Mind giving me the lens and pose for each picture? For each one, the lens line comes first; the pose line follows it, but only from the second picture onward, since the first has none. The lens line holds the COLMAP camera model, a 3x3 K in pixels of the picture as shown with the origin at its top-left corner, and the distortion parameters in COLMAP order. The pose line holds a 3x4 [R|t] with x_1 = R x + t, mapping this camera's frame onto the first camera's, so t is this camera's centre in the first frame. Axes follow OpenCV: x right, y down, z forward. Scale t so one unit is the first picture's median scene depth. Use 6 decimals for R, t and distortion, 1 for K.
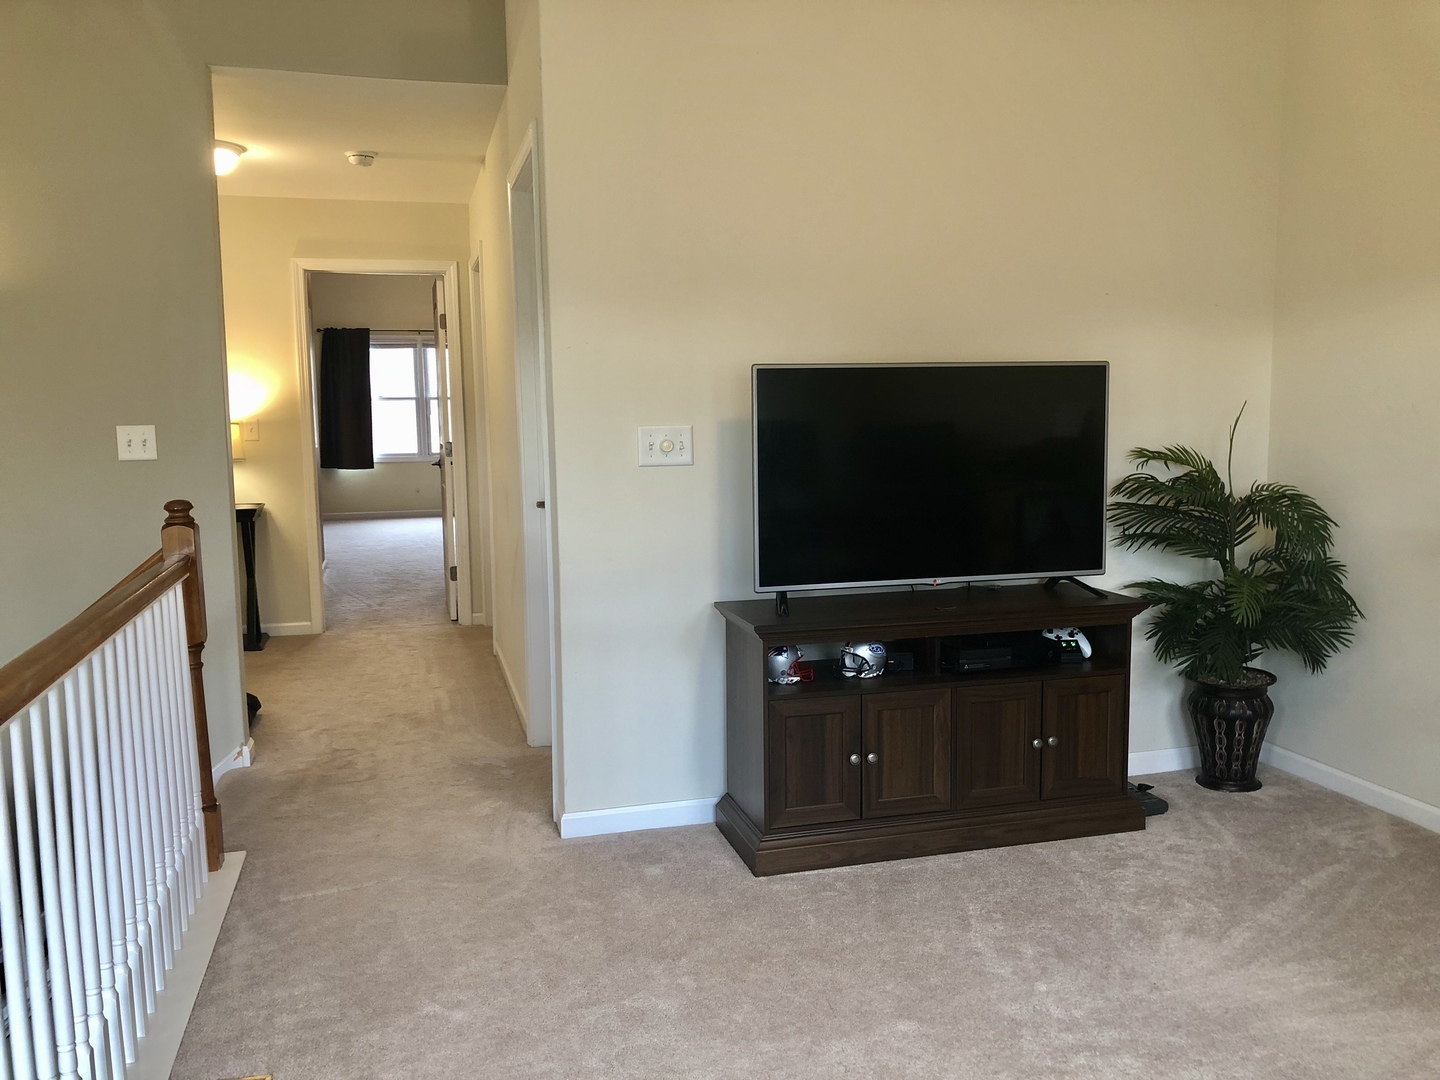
lens RADIAL K [[1182.1, 0, 723.8], [0, 1182.1, 545.4], [0, 0, 1]] dist [0.033039, -0.023496]
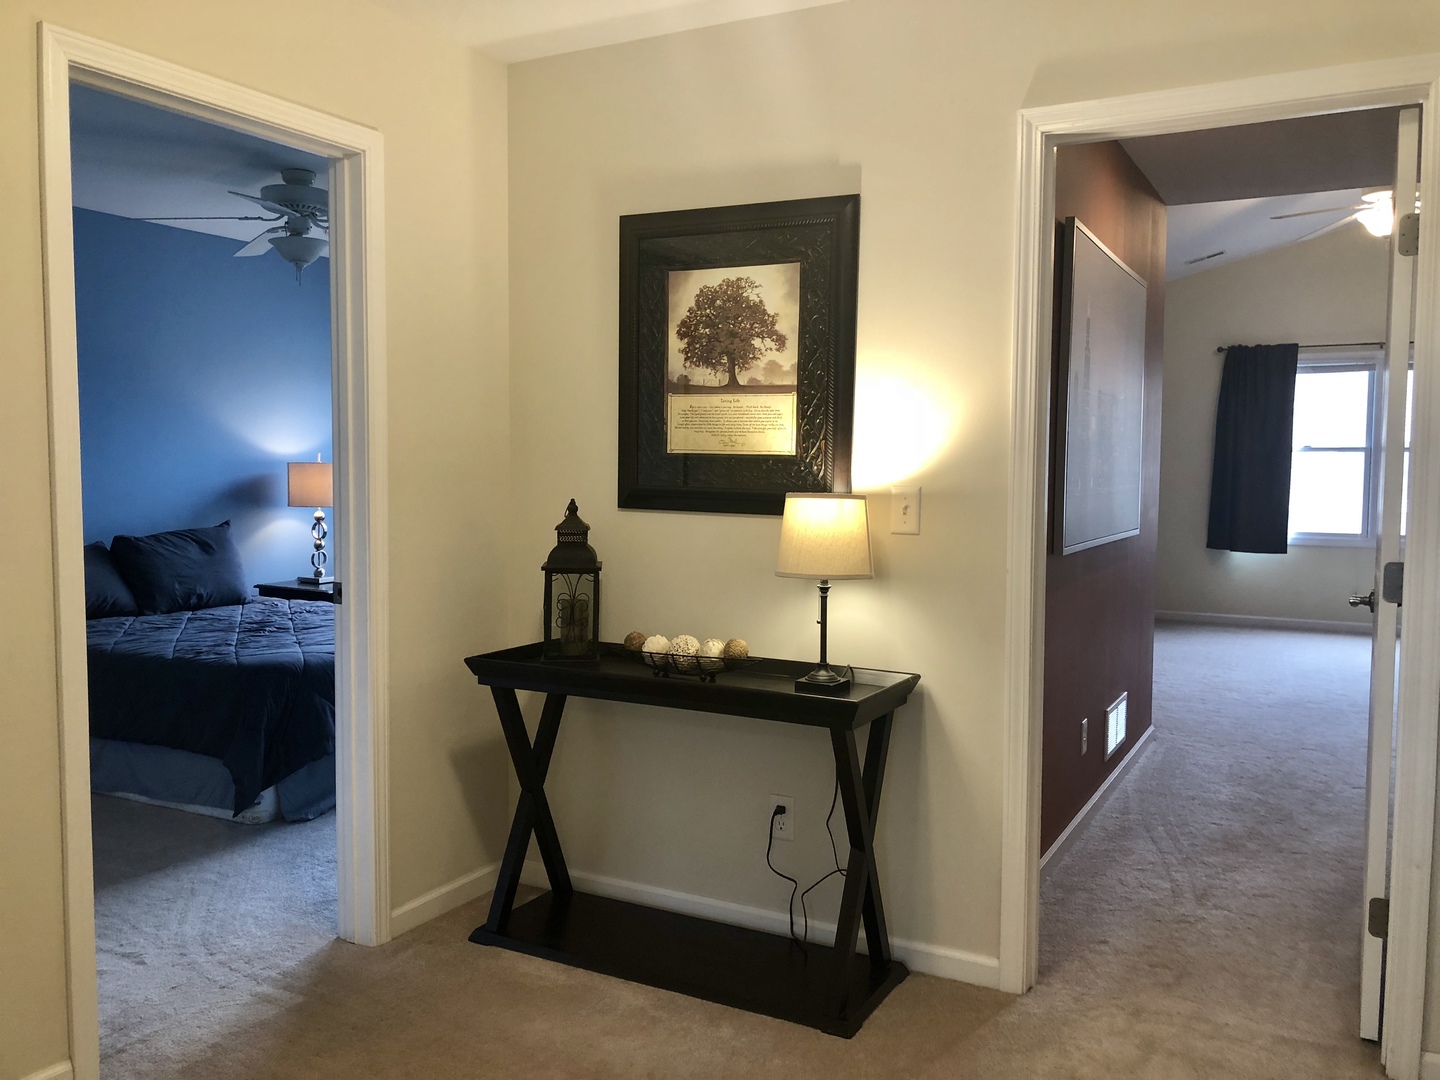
lens RADIAL K [[1182.1, 0, 727.1], [0, 1182.1, 528.4], [0, 0, 1]] dist [0.033039, -0.023496]
pose [[0.725088, 0.058479, -0.686169, -0.066161], [-0.097409, 0.995079, -0.018127, -0.036064], [0.681732, 0.079982, 0.727217, 0.301620]]
